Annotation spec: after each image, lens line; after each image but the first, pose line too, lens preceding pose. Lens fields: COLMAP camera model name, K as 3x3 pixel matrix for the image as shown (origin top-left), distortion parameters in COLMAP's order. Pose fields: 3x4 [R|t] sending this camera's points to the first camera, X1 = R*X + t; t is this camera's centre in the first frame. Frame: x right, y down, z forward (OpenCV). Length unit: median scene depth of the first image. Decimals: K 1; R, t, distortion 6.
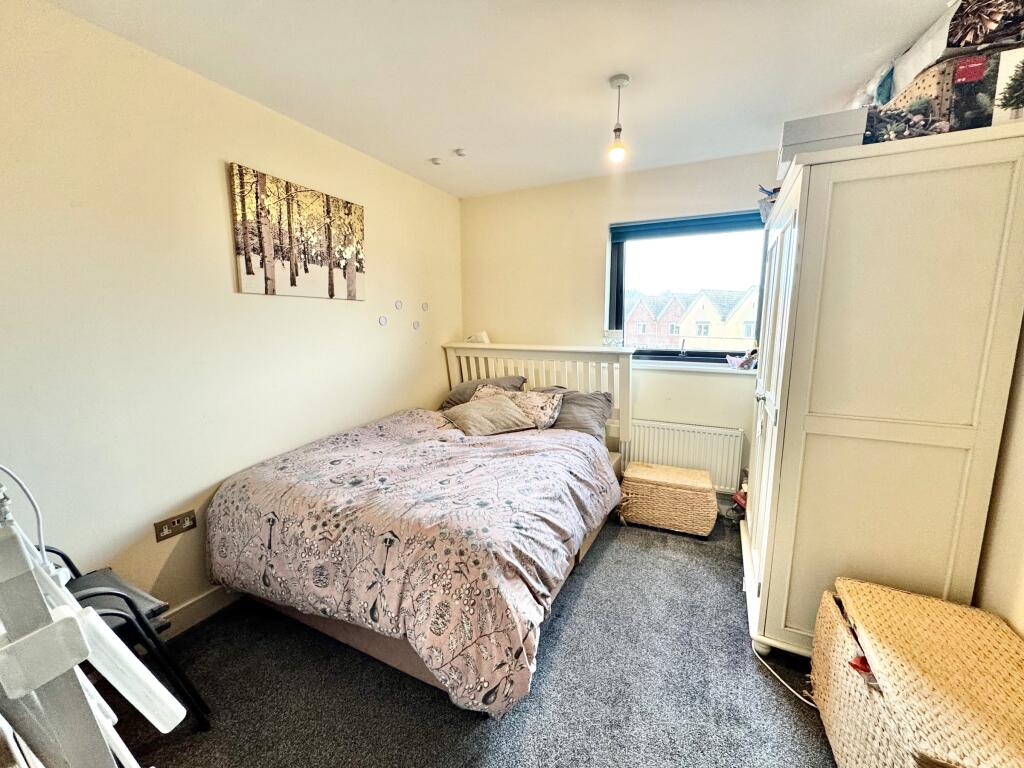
lens RADIAL K [[411.1, 0, 514.4], [0, 411.1, 381.7], [0, 0, 1]] dist [0.001080, 0.000344]
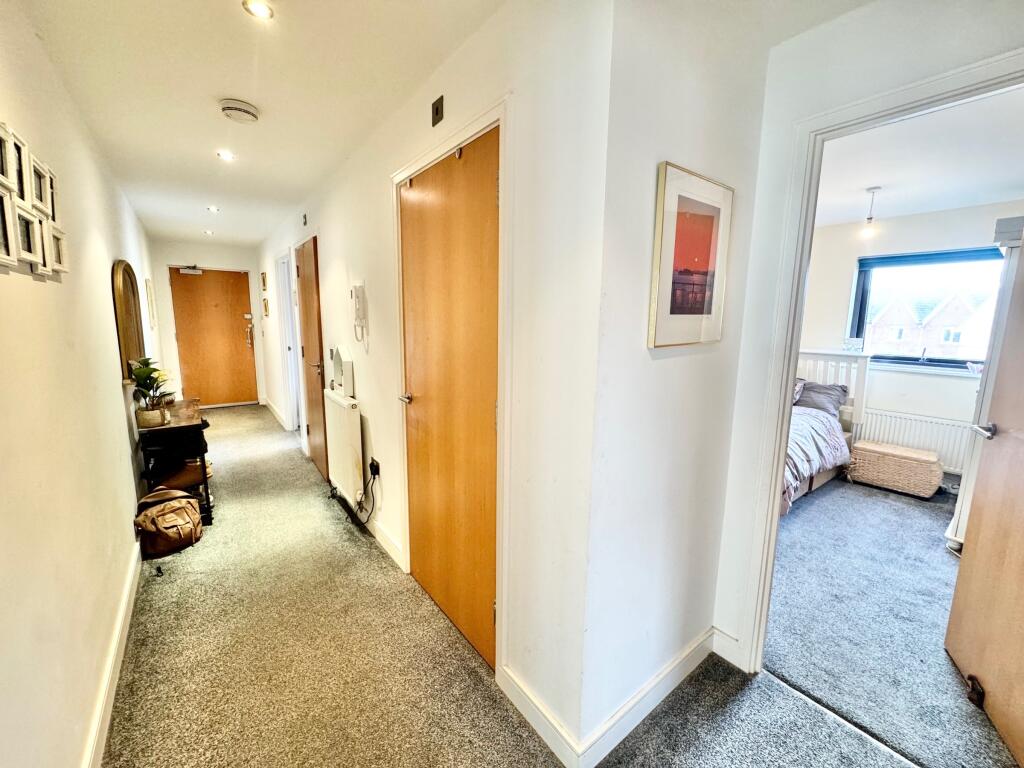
lens RADIAL K [[411.1, 0, 514.4], [0, 411.1, 381.7], [0, 0, 1]] dist [0.001080, 0.000344]
pose [[0.900654, 0.079707, -0.427165, -0.180302], [-0.077086, 0.996748, 0.023457, 0.070227], [0.427645, 0.011802, 0.903870, -0.714666]]
